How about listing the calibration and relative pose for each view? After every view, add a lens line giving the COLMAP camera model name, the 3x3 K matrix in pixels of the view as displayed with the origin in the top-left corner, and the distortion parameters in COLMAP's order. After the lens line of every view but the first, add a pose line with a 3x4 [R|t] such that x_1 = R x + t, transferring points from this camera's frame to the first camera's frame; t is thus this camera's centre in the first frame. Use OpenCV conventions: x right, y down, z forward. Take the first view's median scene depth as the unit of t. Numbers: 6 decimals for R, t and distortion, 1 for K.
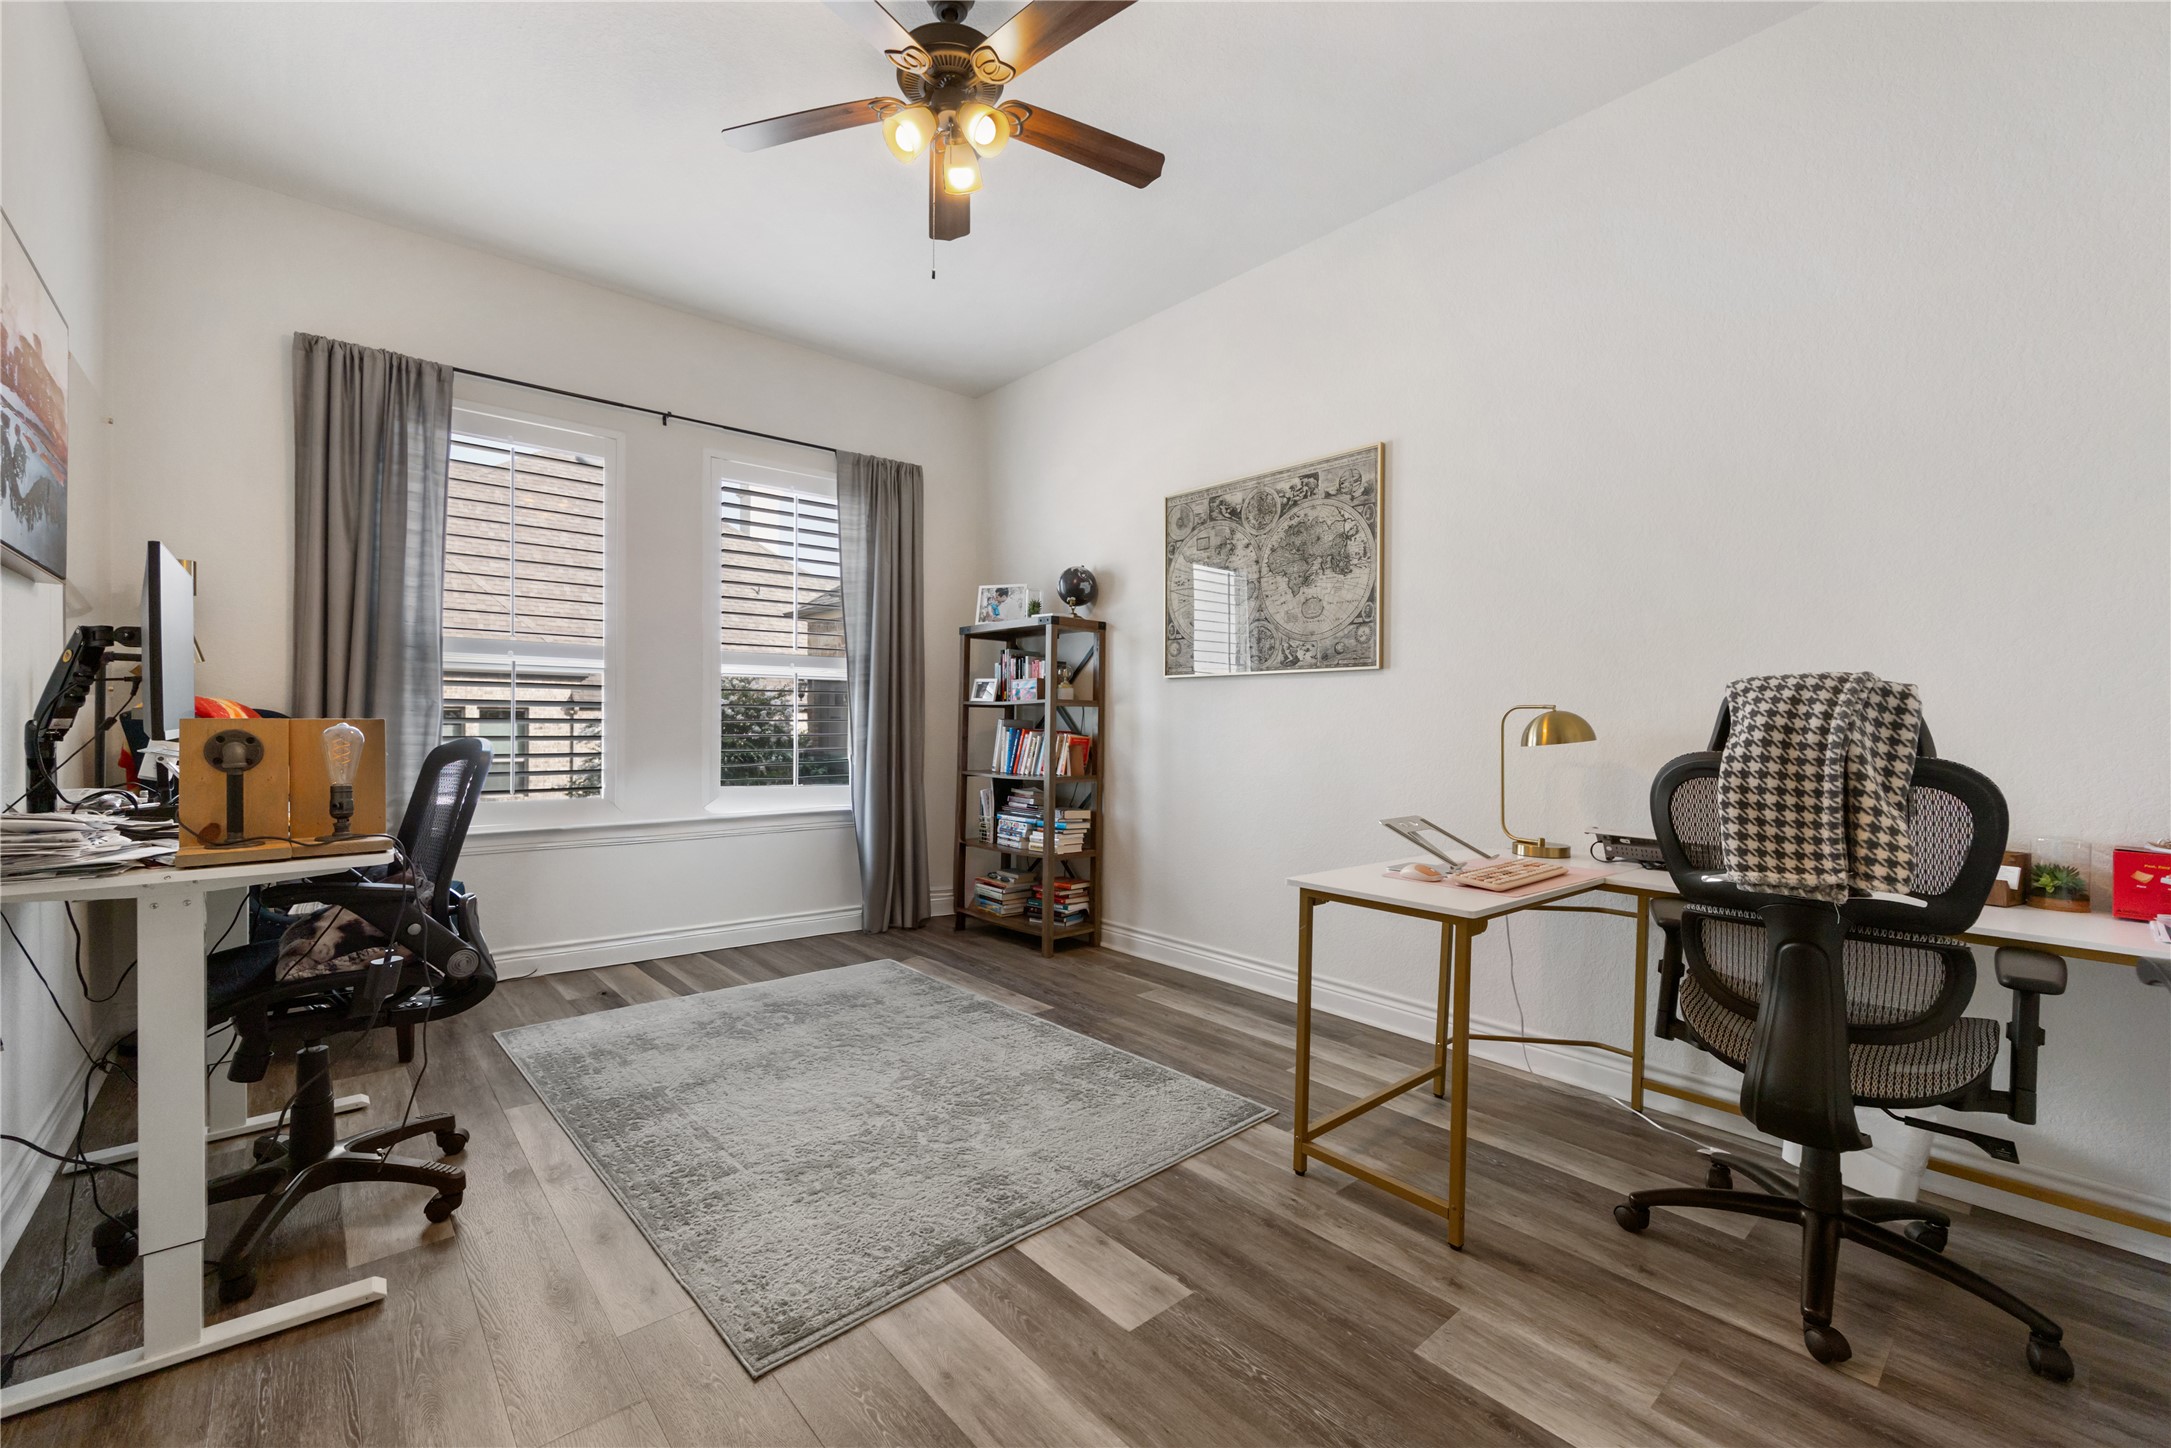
lens RADIAL K [[887.0, 0, 1071.7], [0, 887.0, 725.3], [0, 0, 1]] dist [-0.000159, 0.000911]
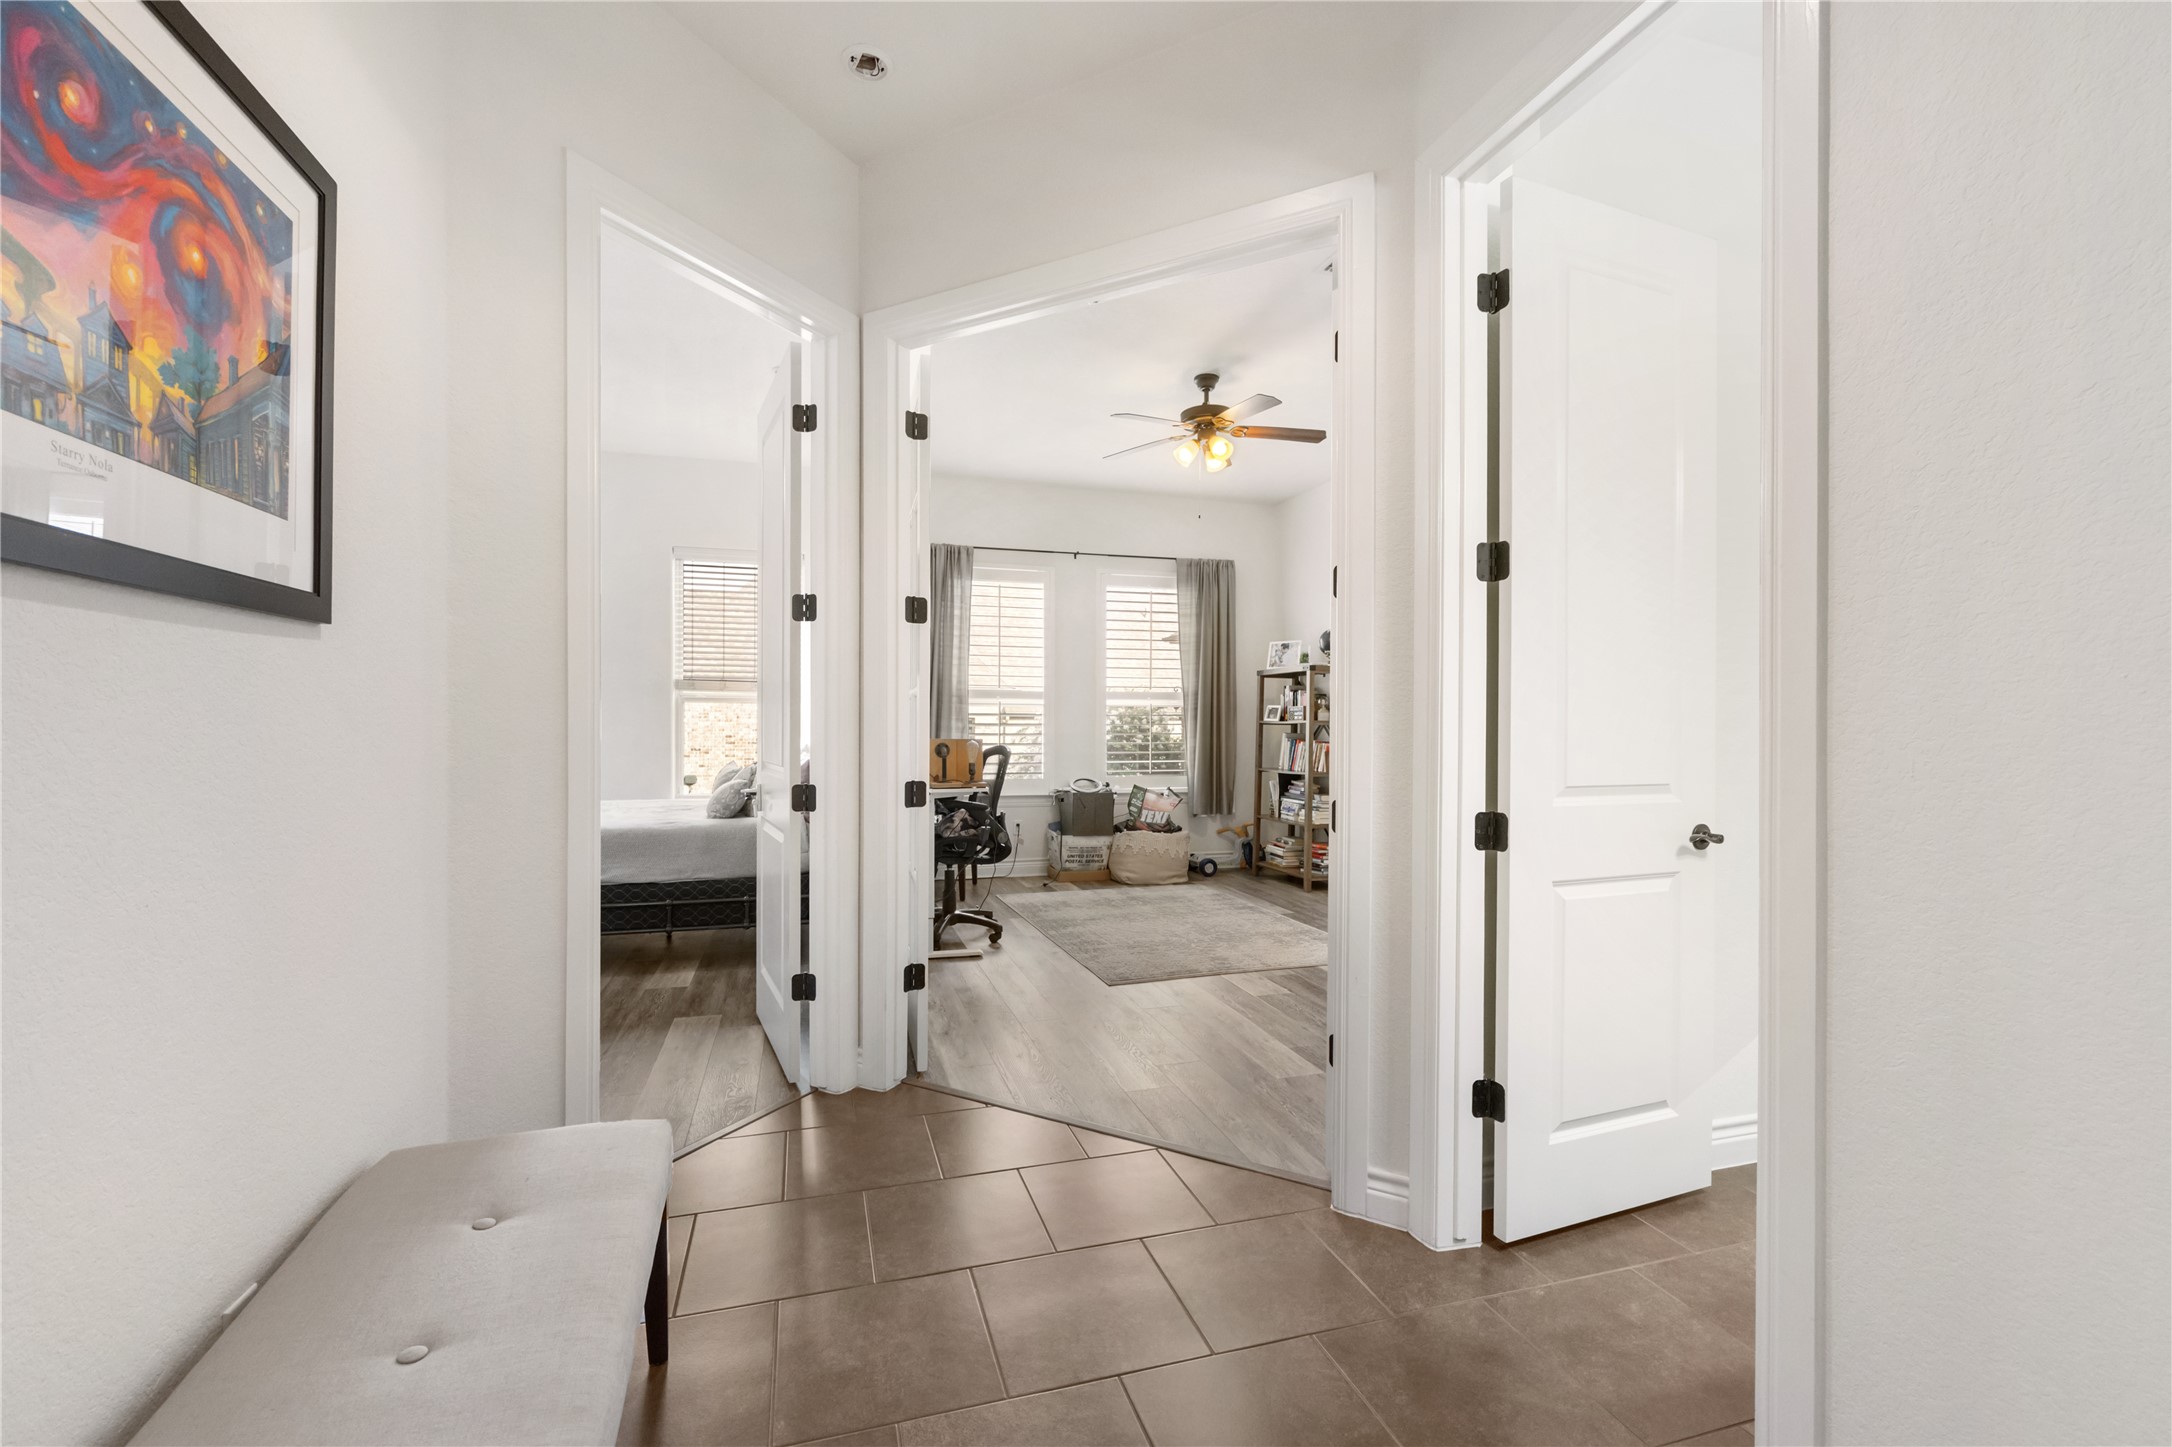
lens RADIAL K [[887.4, 0, 1082.5], [0, 887.4, 726.0], [0, 0, 1]] dist [-0.000159, 0.000911]
pose [[0.914844, -0.000327, -0.403808, 0.213420], [-0.001240, 0.999993, -0.003618, -0.013413], [0.403806, 0.003810, 0.914837, -0.487953]]
